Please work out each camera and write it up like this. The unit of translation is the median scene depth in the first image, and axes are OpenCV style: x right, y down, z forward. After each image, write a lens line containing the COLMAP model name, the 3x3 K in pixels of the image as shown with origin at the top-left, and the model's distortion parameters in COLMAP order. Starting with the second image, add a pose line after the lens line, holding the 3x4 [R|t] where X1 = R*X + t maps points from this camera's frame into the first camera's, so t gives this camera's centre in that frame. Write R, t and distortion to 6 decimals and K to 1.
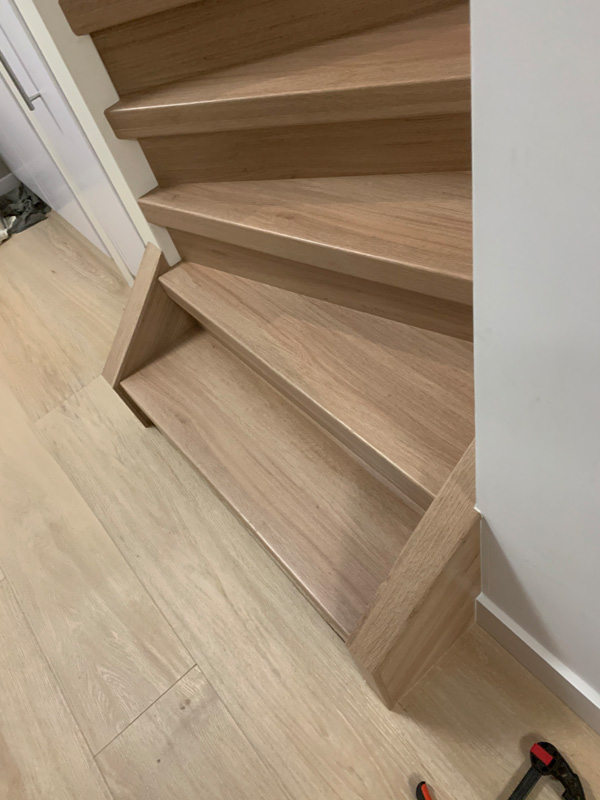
lens RADIAL K [[601.0, 0, 300.0], [0, 601.0, 400.0], [0, 0, 1]] dist [0.171803, -0.402006]
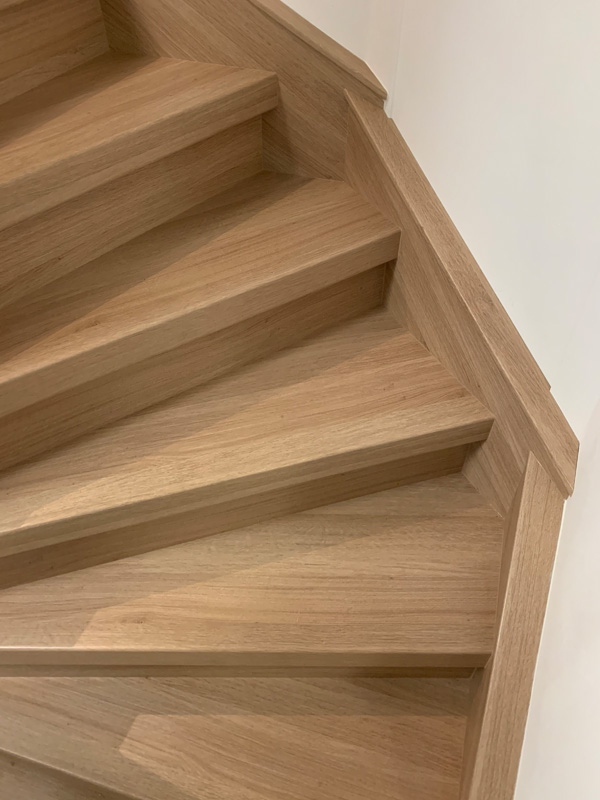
lens RADIAL K [[610.1, 0, 300.0], [0, 610.1, 400.0], [0, 0, 1]] dist [0.072562, -0.106435]
pose [[0.808641, -0.208391, 0.550158, -0.233899], [0.312496, 0.944474, -0.101565, -0.415286], [-0.498444, 0.254052, 0.828861, 0.106810]]
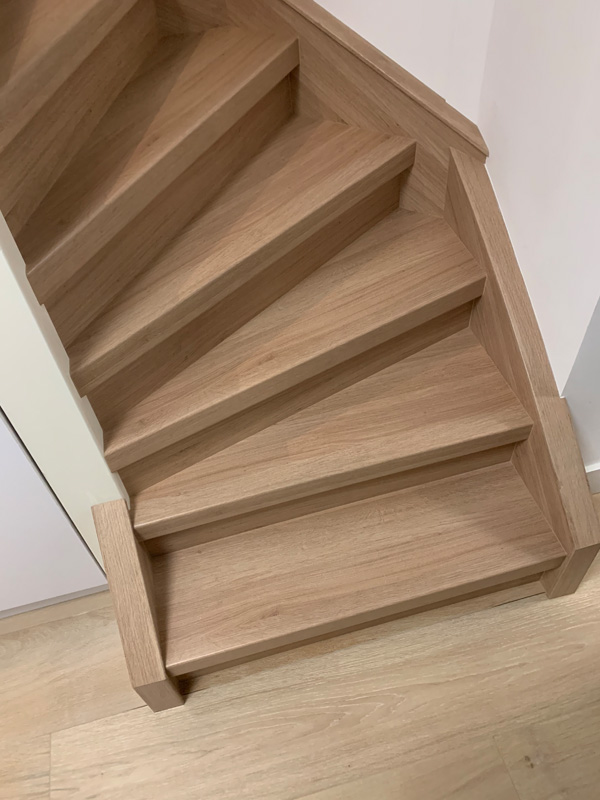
lens RADIAL K [[605.7, 0, 288.7], [0, 605.7, 398.3], [0, 0, 1]] dist [0.046573, -0.059275]
pose [[0.433857, -0.511996, 0.741369, -0.824555], [0.692112, 0.716208, 0.089588, -0.310981], [-0.576843, 0.474242, 0.665091, 0.272710]]
